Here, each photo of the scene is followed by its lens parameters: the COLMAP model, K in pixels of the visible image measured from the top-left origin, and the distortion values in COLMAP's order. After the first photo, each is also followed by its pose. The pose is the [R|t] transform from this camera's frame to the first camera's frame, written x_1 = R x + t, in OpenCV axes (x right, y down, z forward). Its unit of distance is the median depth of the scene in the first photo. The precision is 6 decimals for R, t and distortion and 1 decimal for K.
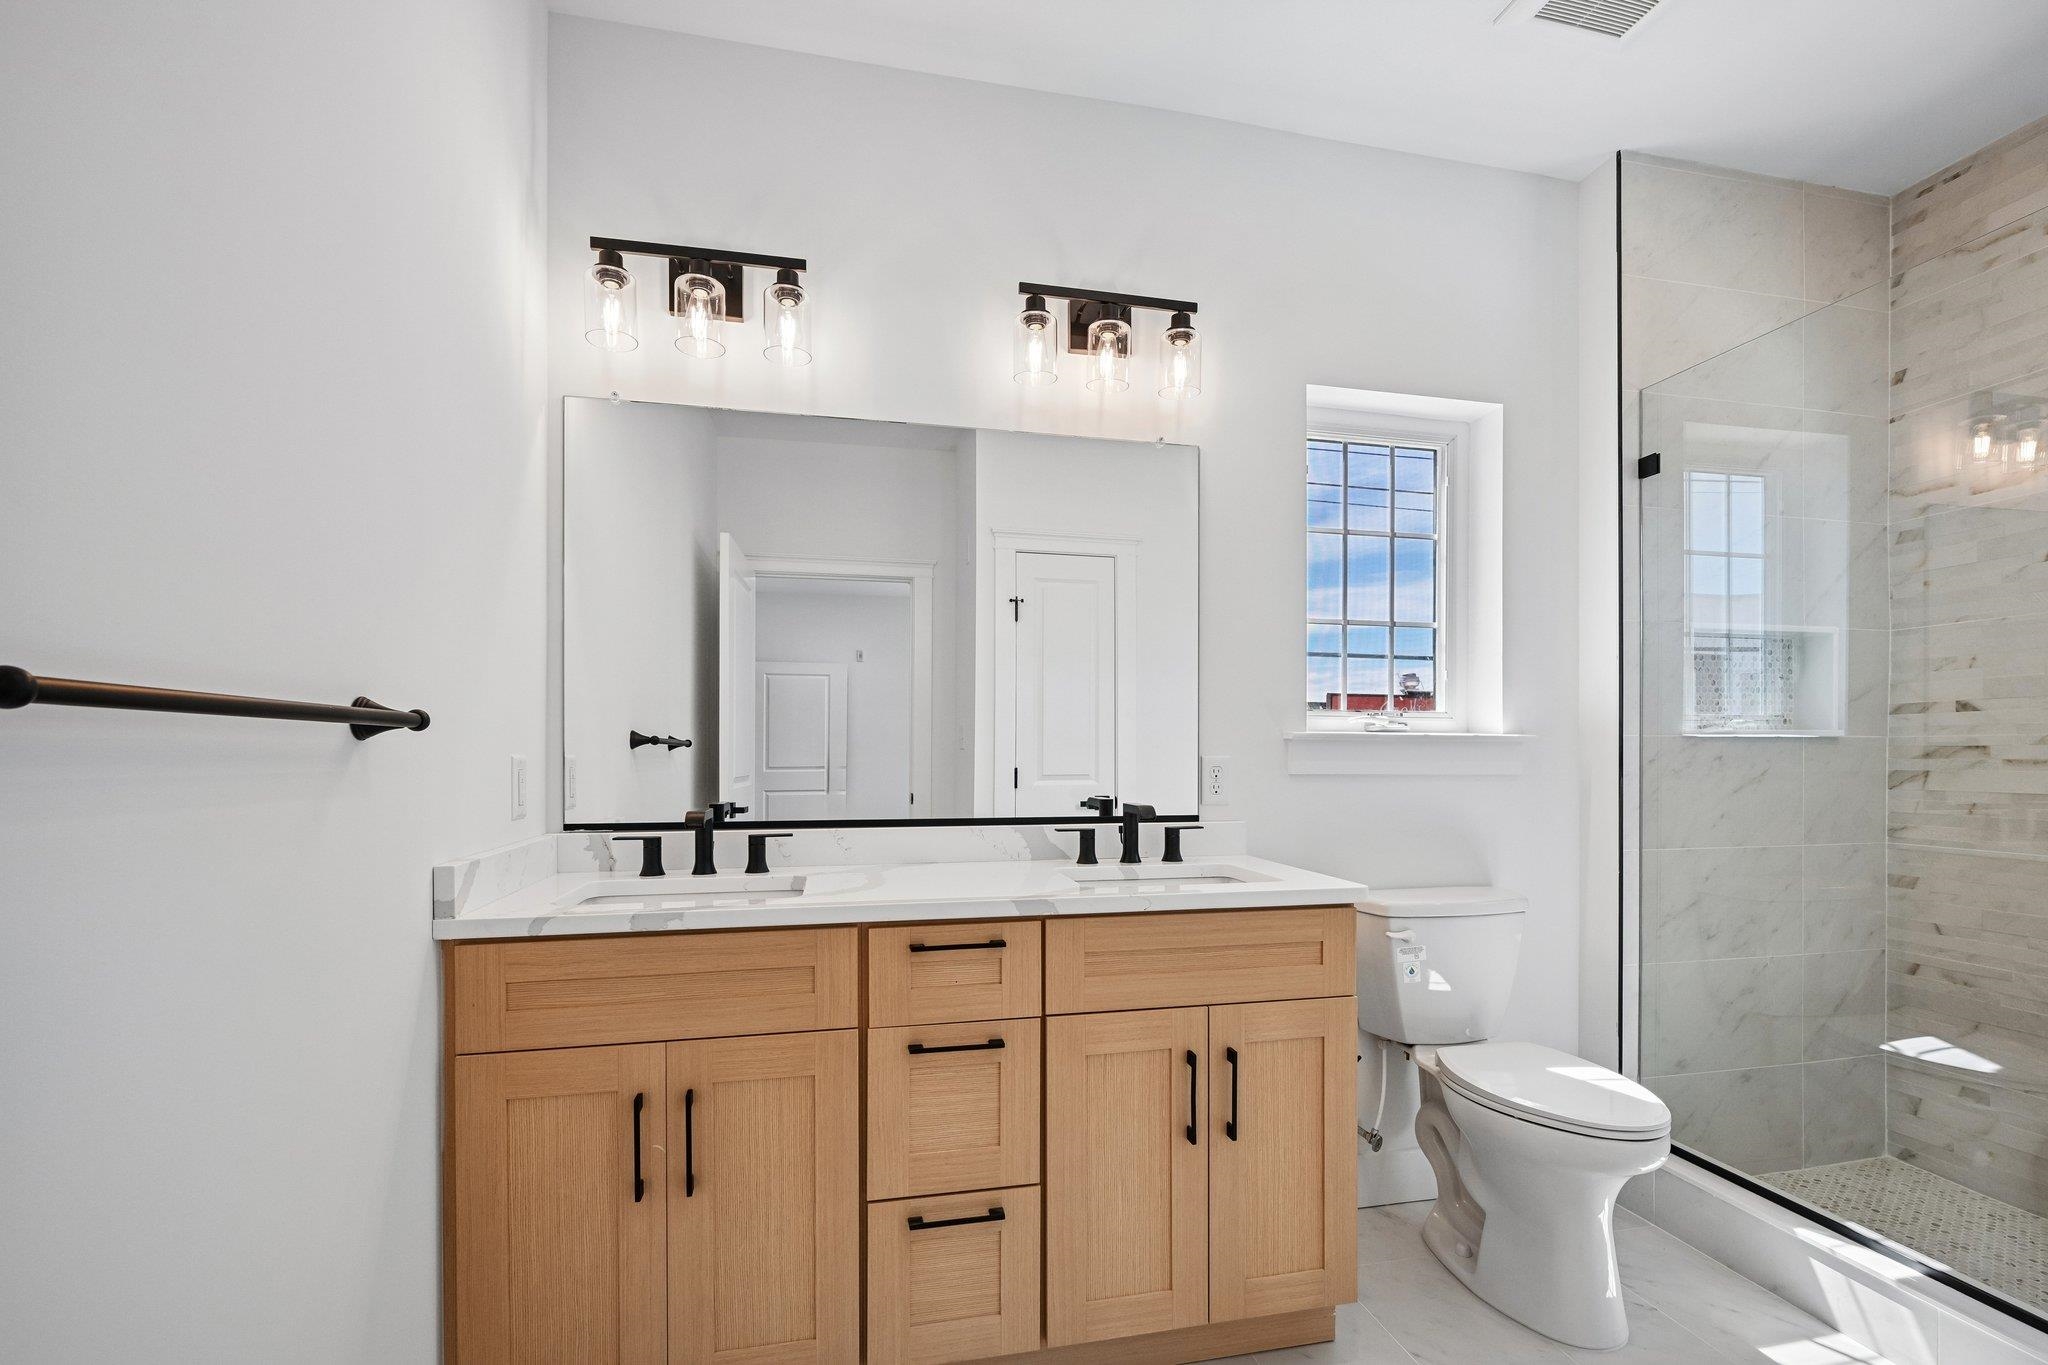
lens RADIAL K [[926.9, 0, 1039.9], [0, 926.9, 759.1], [0, 0, 1]] dist [0.002877, -0.005995]
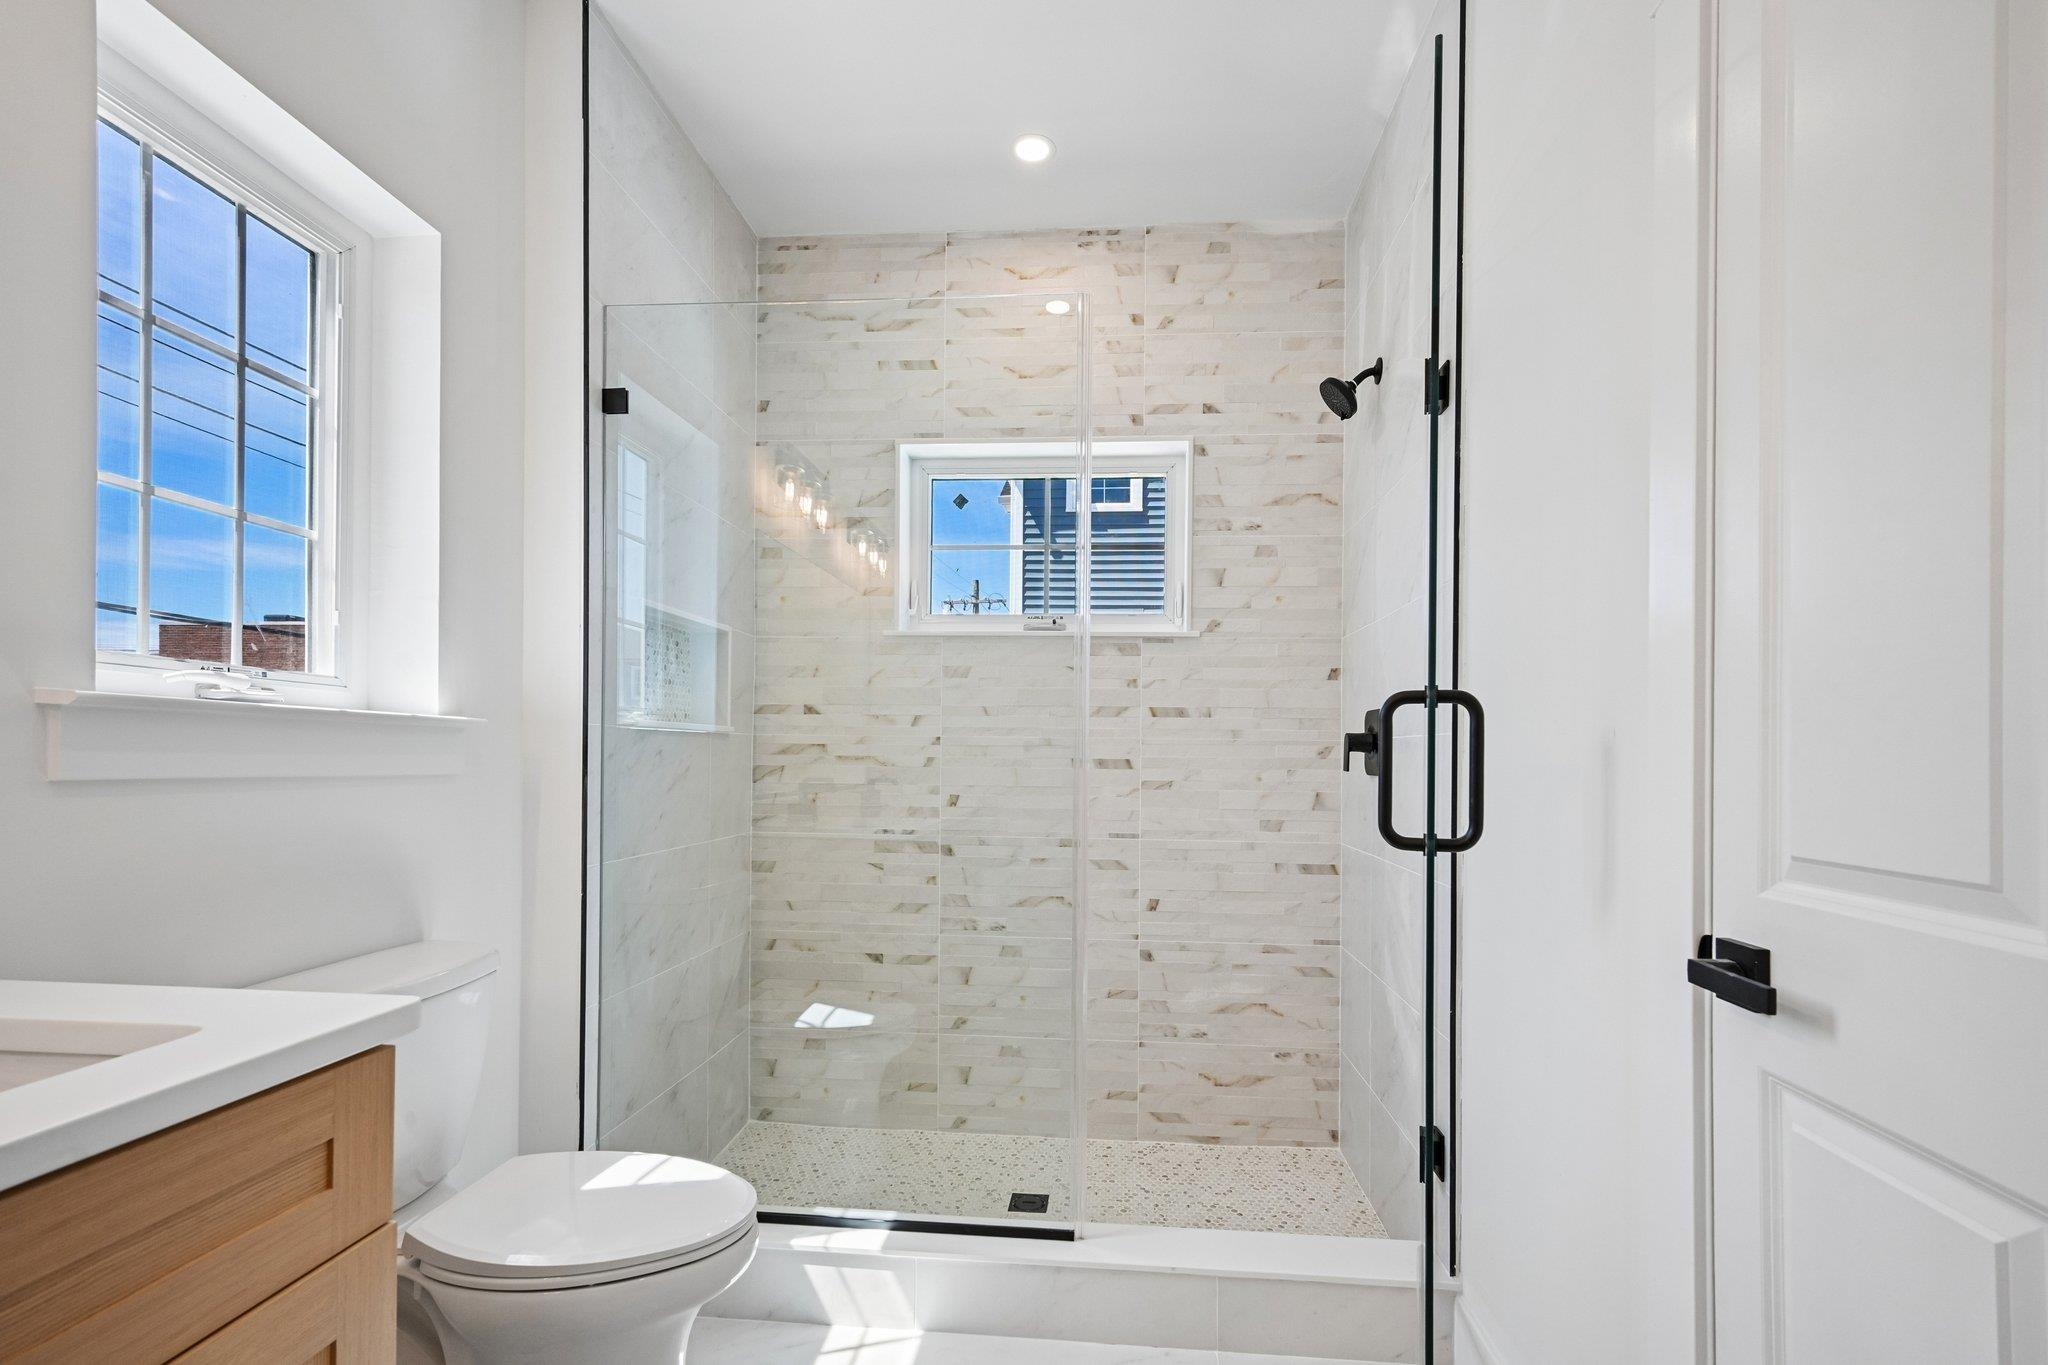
lens RADIAL K [[926.9, 0, 1039.9], [0, 926.9, 759.1], [0, 0, 1]] dist [0.002877, -0.005995]
pose [[0.291107, 0.001577, 0.956689, -0.025821], [-0.007515, 0.999972, 0.000638, 0.001721], [-0.956661, -0.007375, 0.291110, 0.377175]]
